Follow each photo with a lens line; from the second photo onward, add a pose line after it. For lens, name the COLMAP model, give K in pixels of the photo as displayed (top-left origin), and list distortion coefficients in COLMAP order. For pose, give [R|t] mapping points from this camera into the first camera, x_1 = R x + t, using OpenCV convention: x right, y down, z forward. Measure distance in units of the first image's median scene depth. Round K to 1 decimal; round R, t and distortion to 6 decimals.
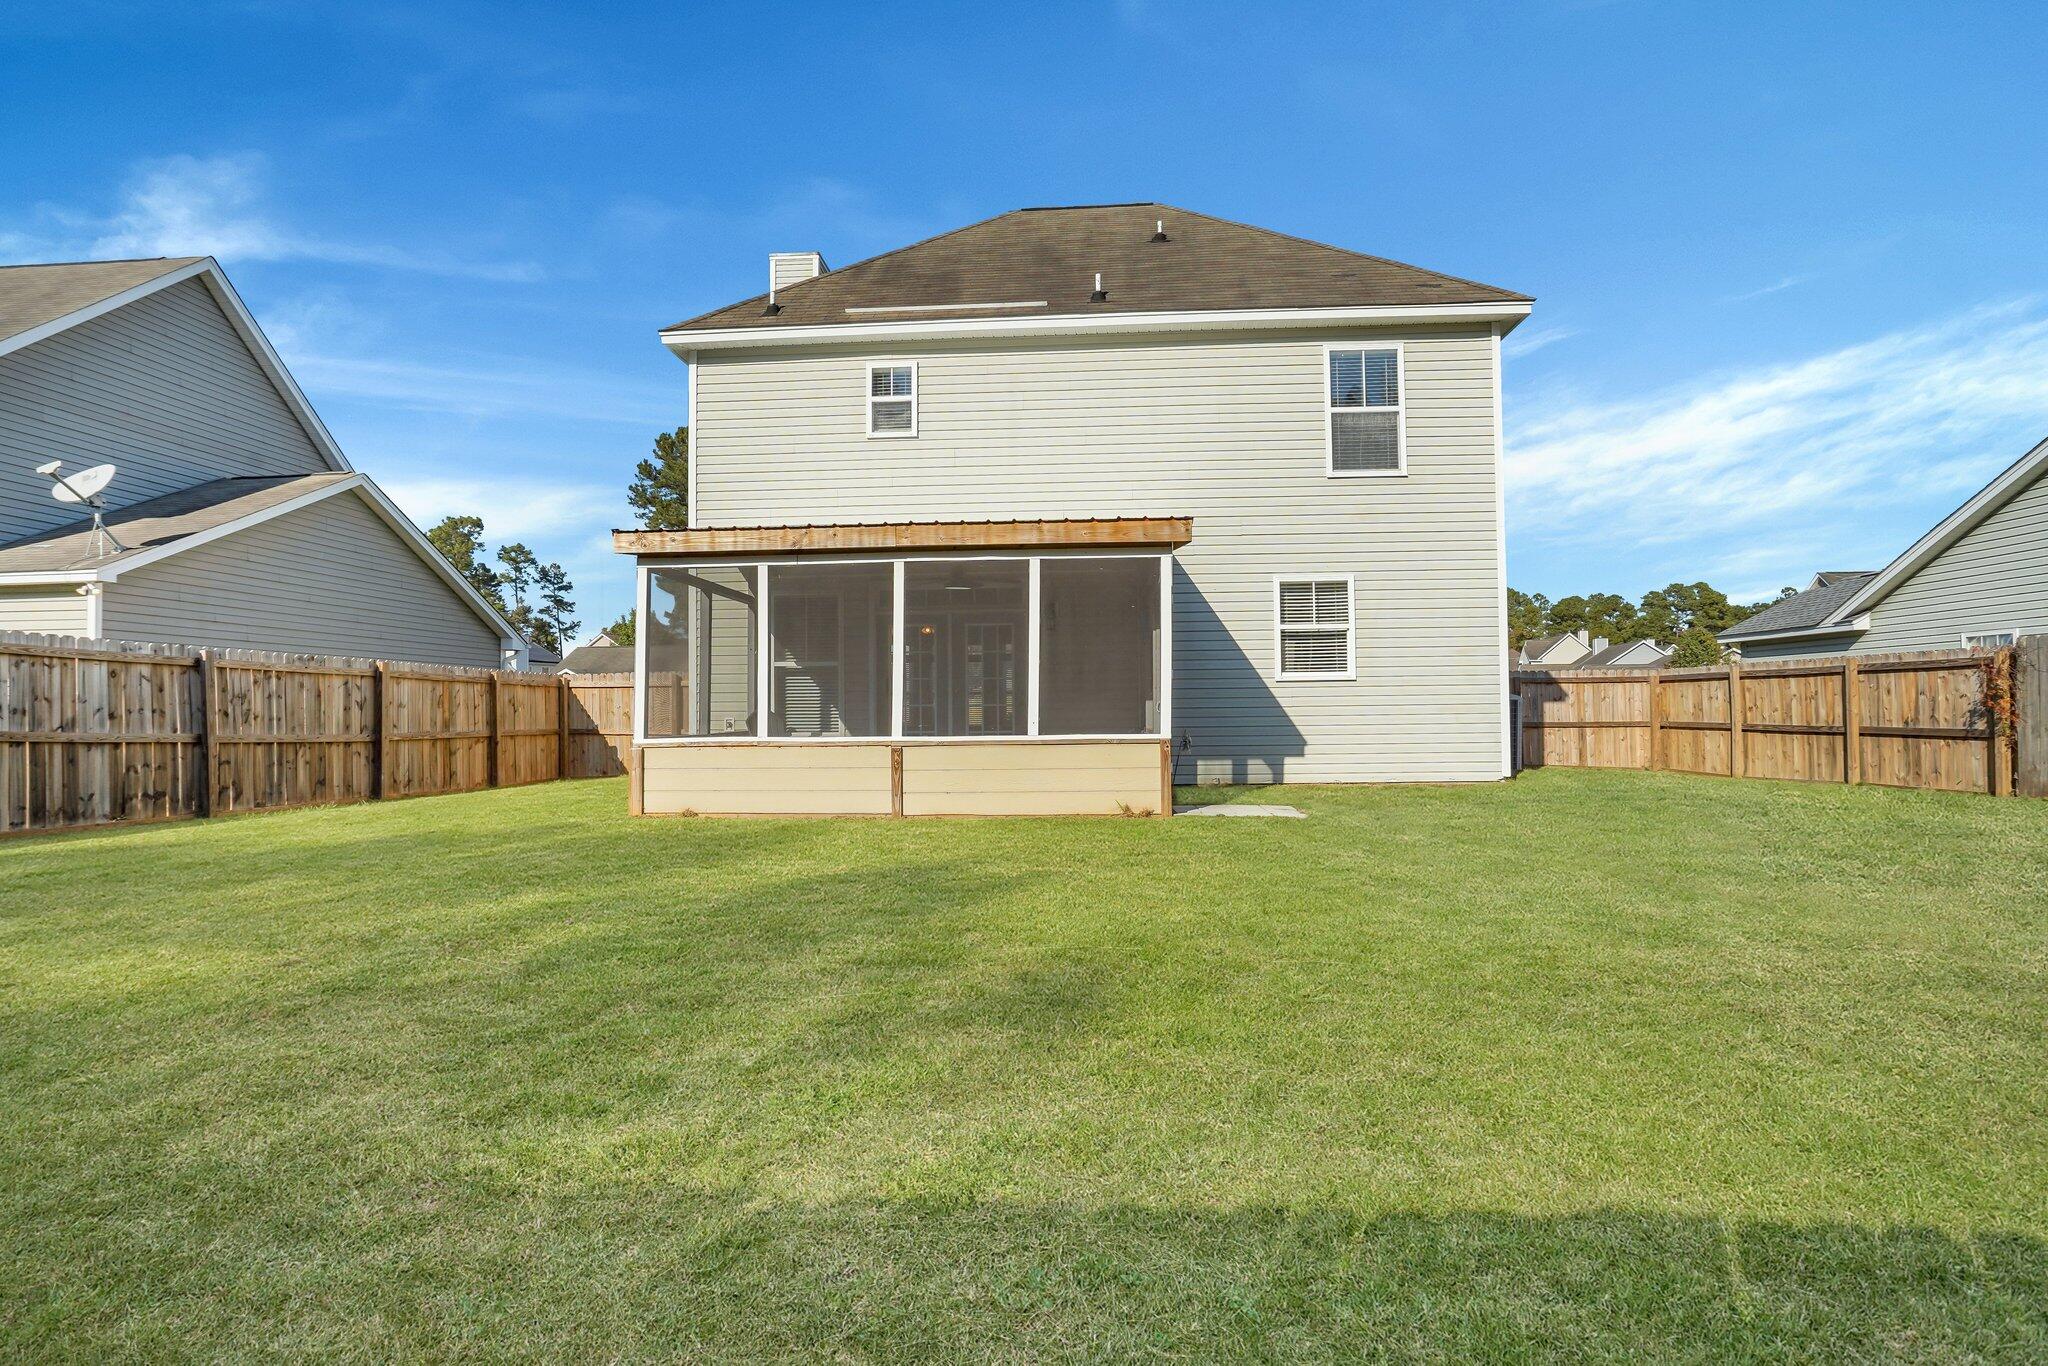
lens RADIAL K [[1001.9, 0, 1021.4], [0, 1001.9, 687.3], [0, 0, 1]] dist [-0.011995, -0.000452]
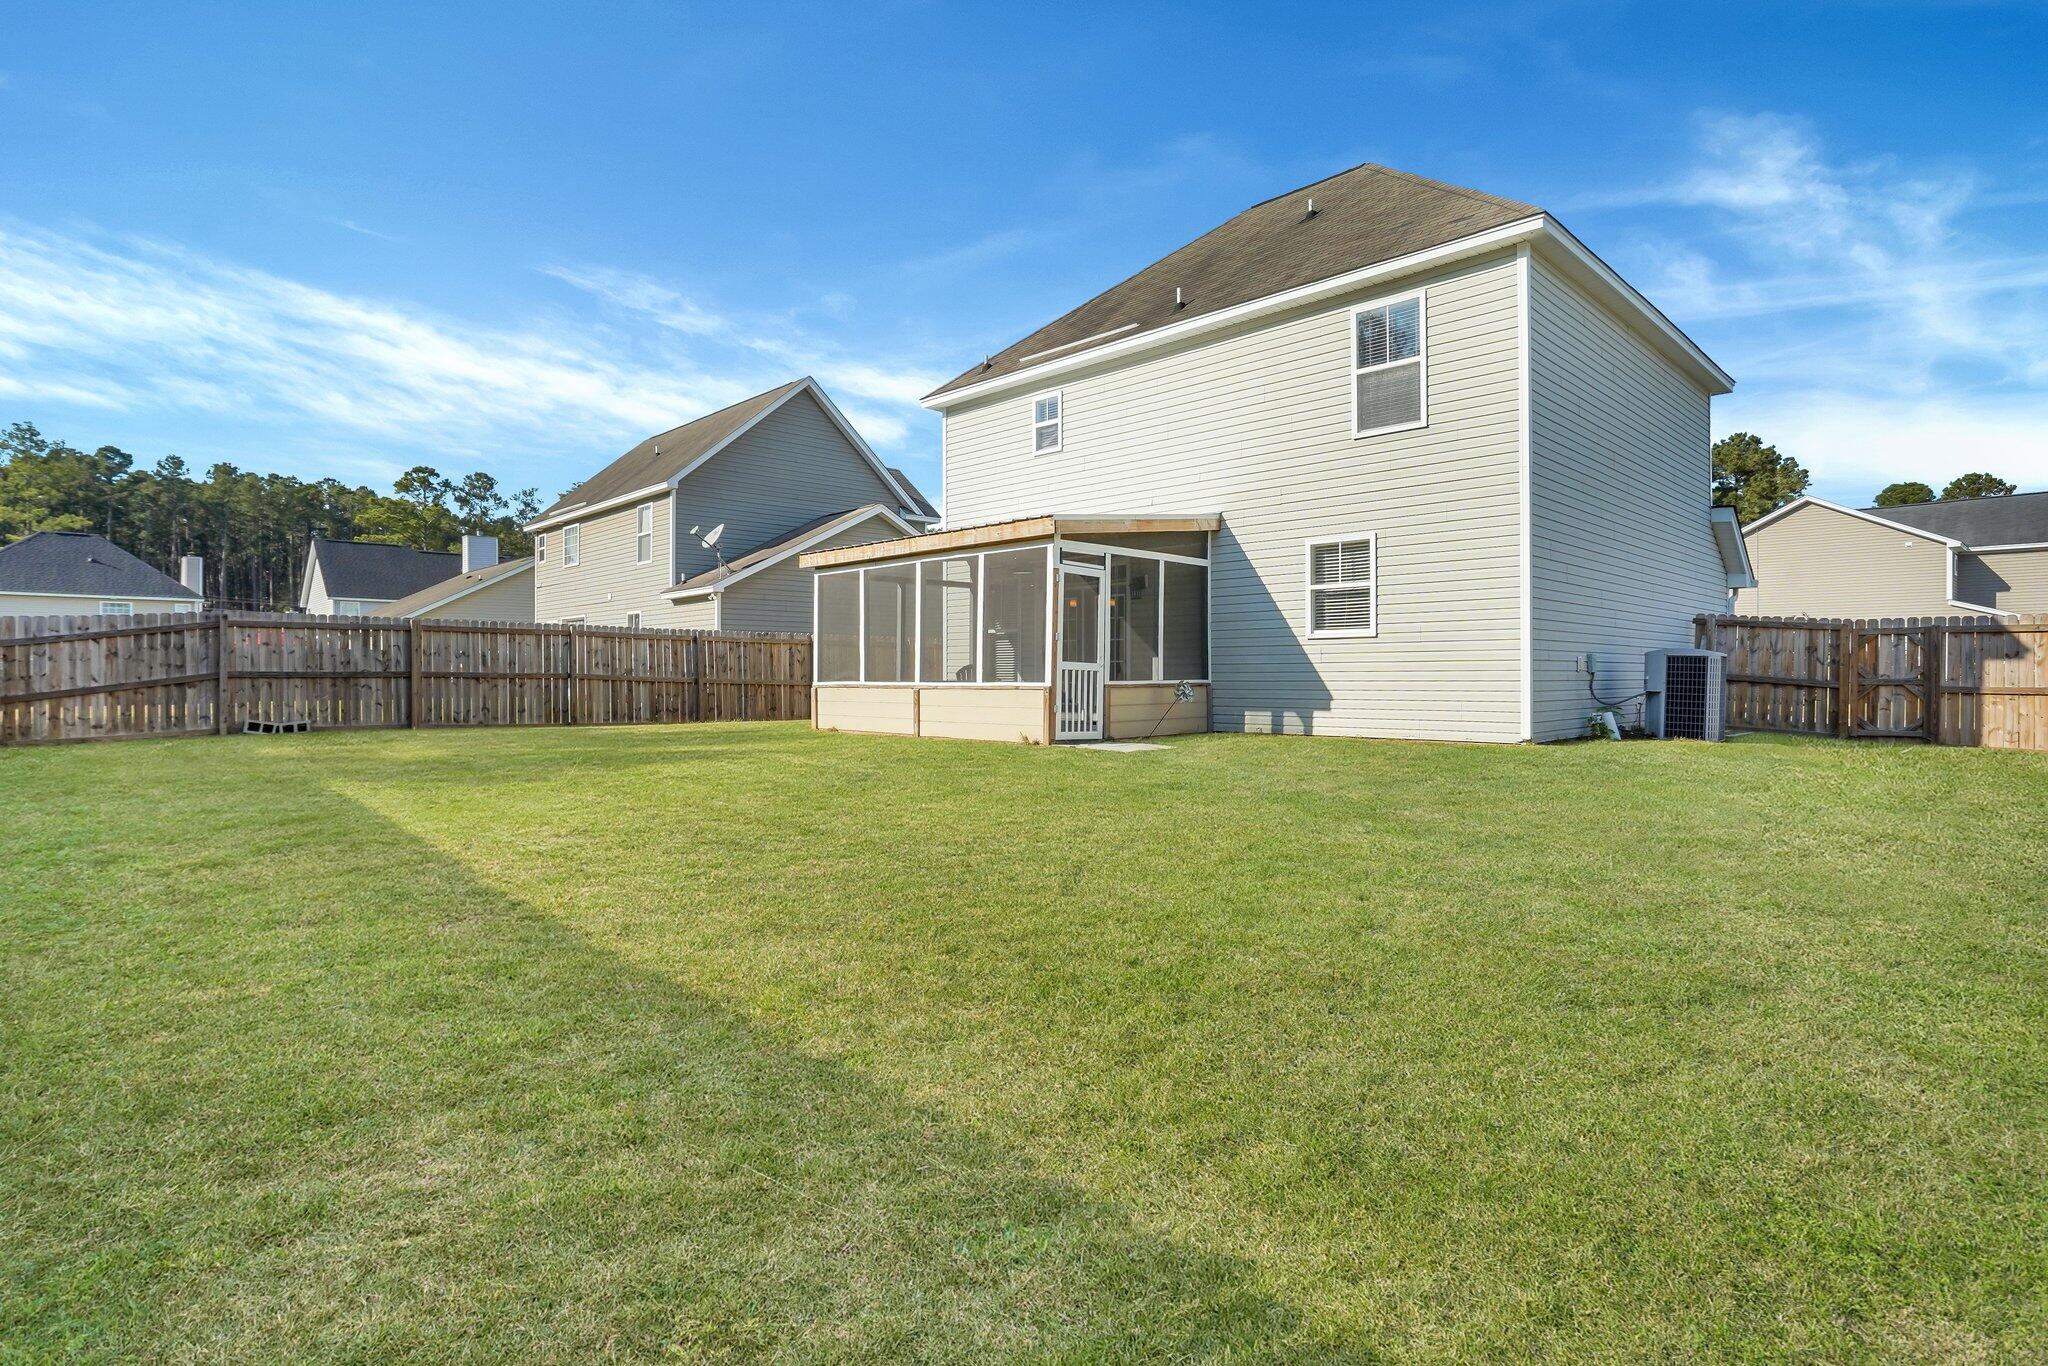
lens RADIAL K [[1001.9, 0, 1011.8], [0, 1001.9, 681.1], [0, 0, 1]] dist [-0.011995, -0.000452]
pose [[0.754855, 0.012420, -0.655774, 0.715874], [0.009026, 0.999529, 0.029320, 0.004528], [0.655829, -0.028051, 0.754388, -0.007686]]
